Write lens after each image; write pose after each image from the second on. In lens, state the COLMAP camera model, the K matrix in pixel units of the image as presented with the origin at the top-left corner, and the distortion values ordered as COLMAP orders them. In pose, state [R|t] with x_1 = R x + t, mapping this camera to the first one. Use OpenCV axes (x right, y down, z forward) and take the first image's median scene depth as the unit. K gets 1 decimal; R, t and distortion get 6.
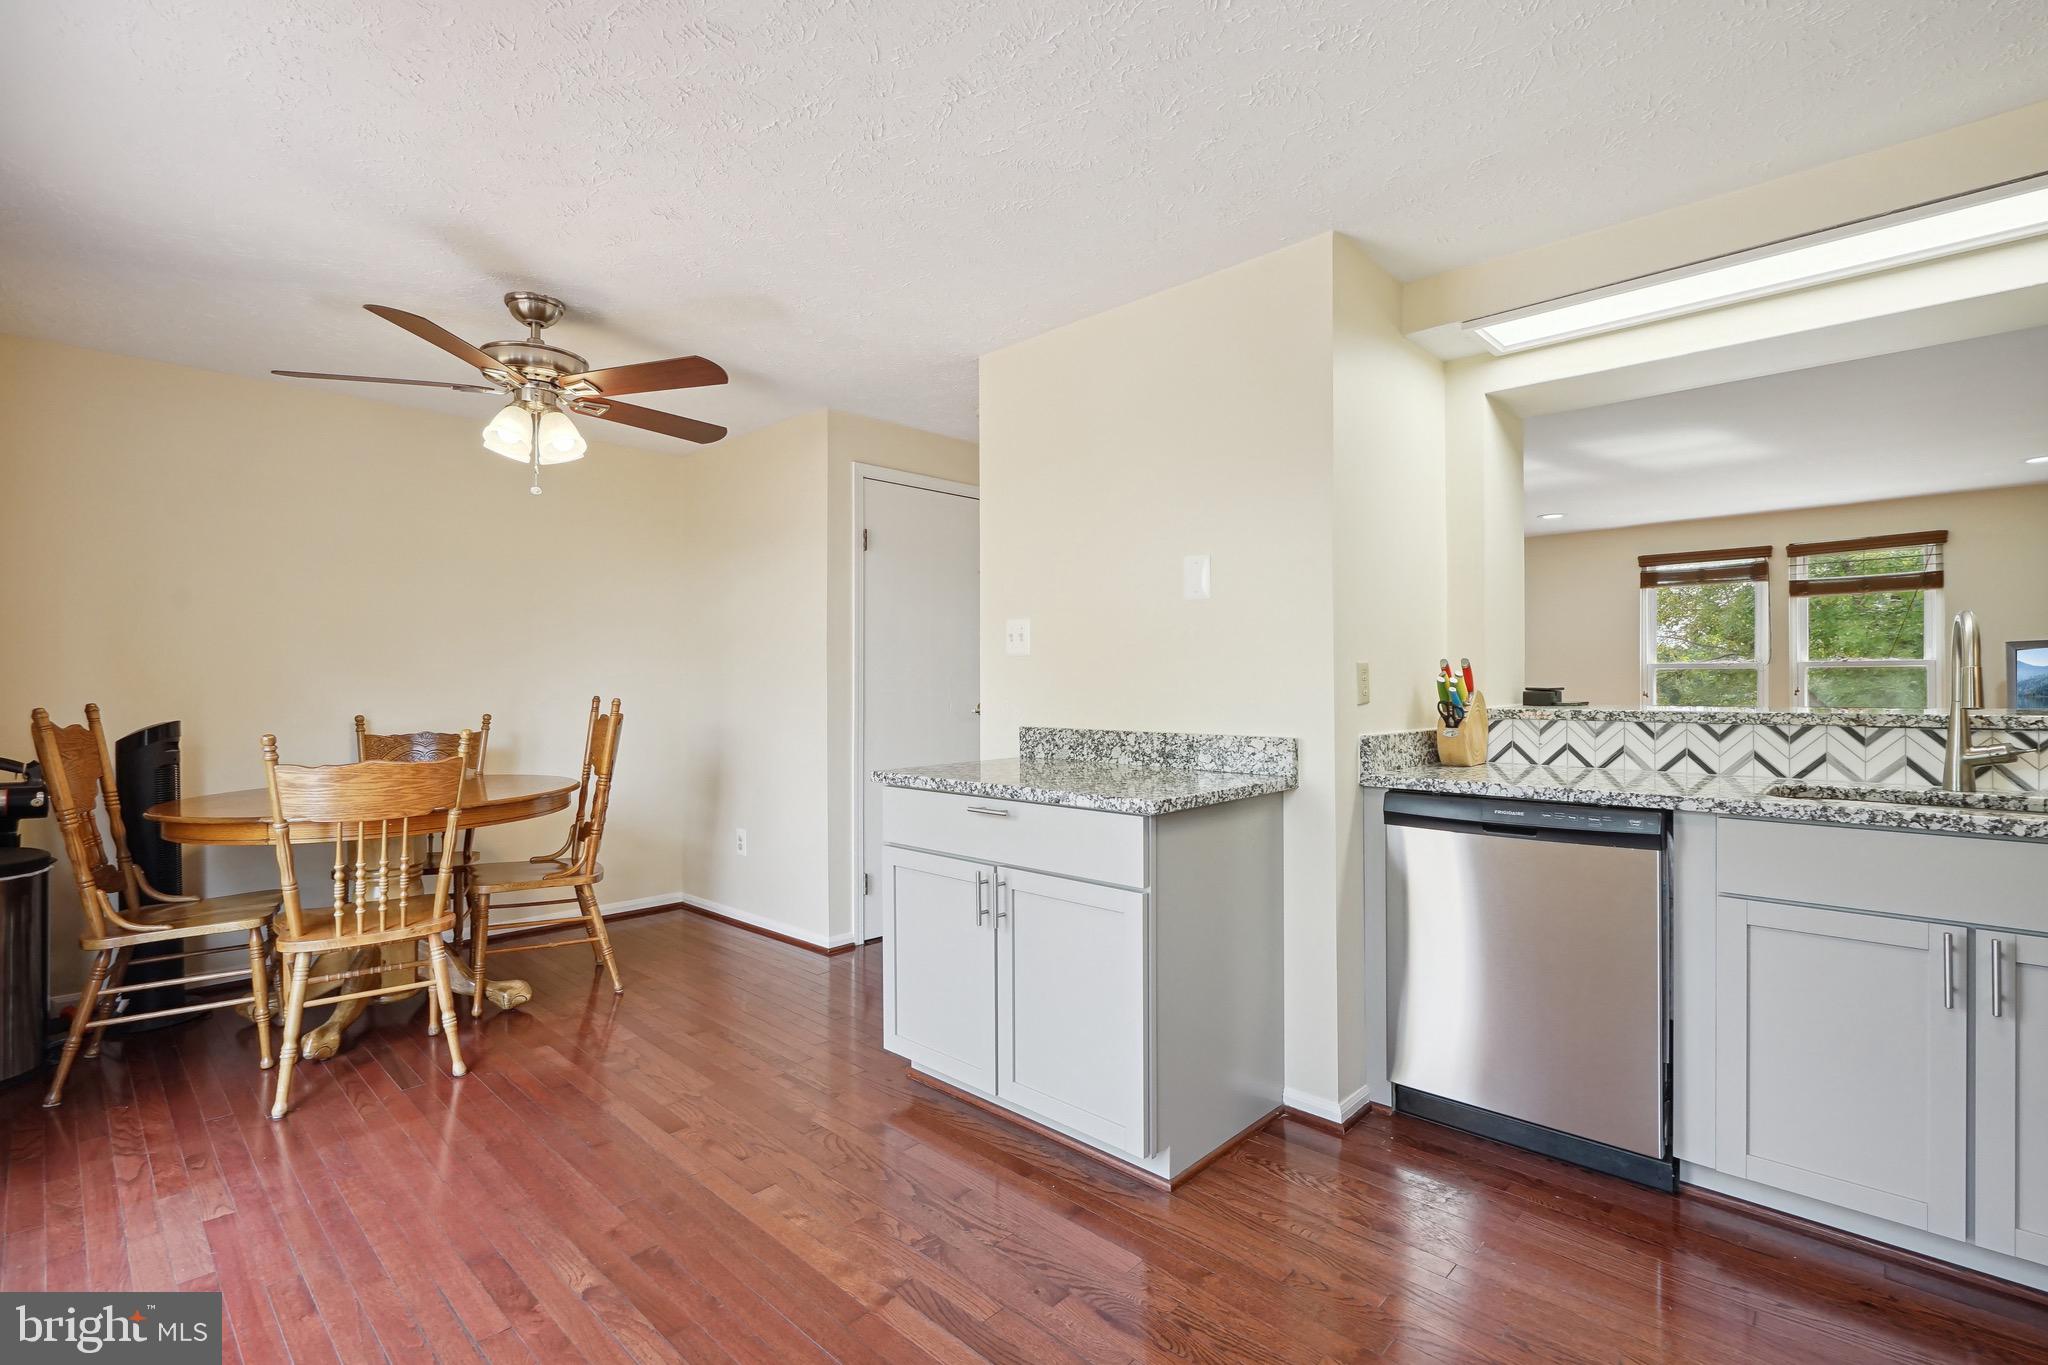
lens RADIAL K [[938.5, 0, 1024.0], [0, 938.5, 692.1], [0, 0, 1]] dist [-0.000356, 0.001281]
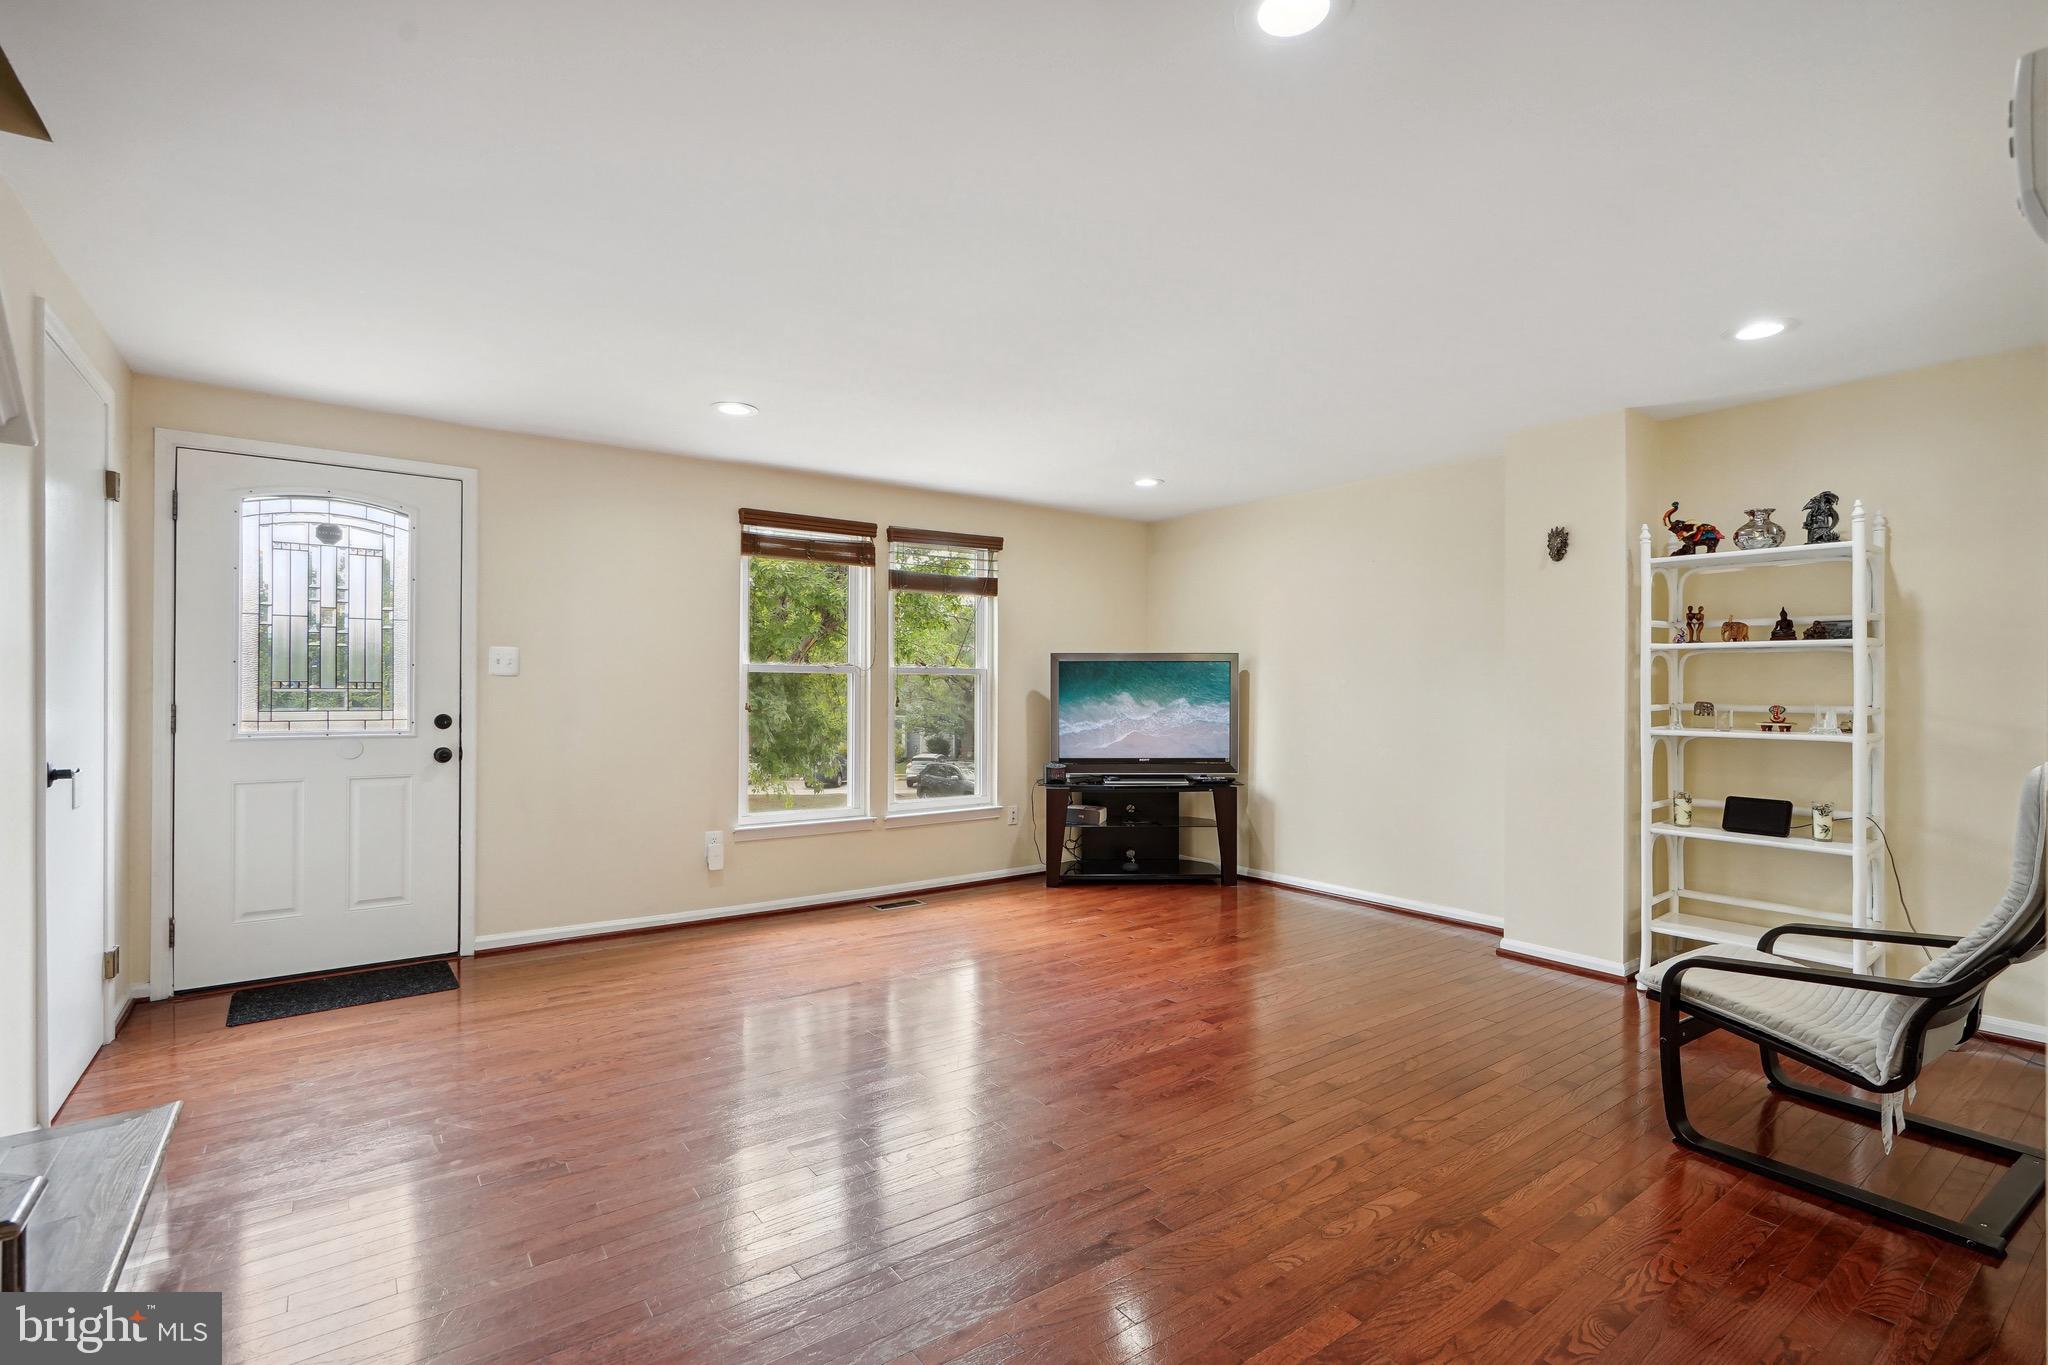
lens RADIAL K [[942.7, 0, 1024.7], [0, 942.7, 684.4], [0, 0, 1]] dist [0.046066, -0.026037]
pose [[0.184902, 0.005510, 0.982741, 0.017177], [0.001412, 0.999982, -0.005872, -0.025455], [-0.982756, 0.002473, 0.184891, 1.755769]]
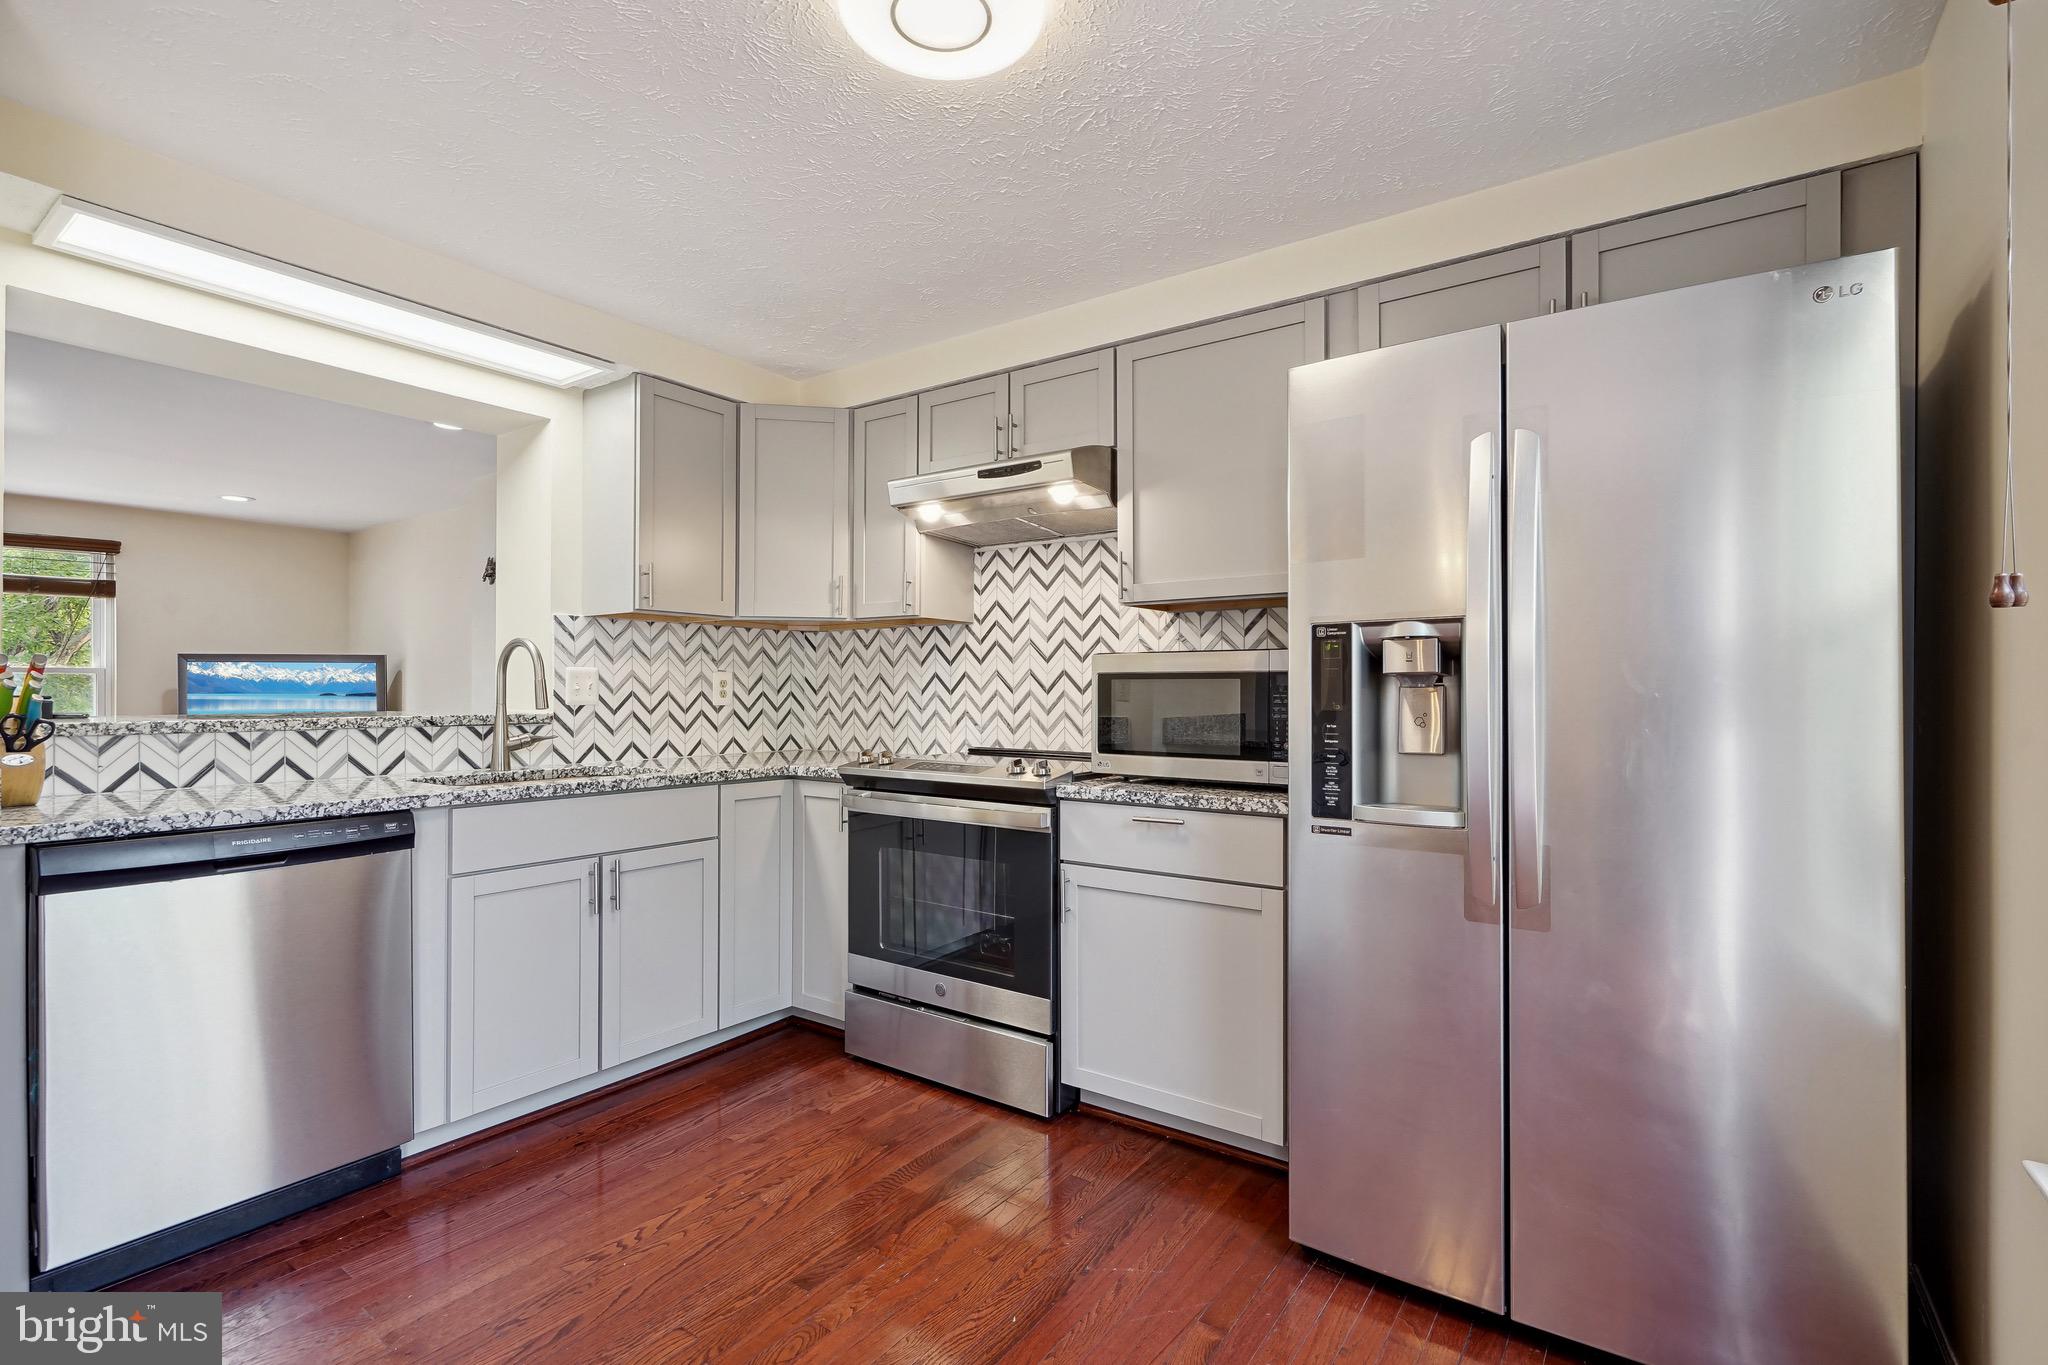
lens RADIAL K [[938.5, 0, 1024.0], [0, 938.5, 692.1], [0, 0, 1]] dist [-0.000356, 0.001281]
pose [[-0.138742, 0.001801, 0.990327, -0.372030], [0.007948, 0.999968, -0.000705, -0.000611], [-0.990297, 0.007774, -0.138752, 0.370014]]
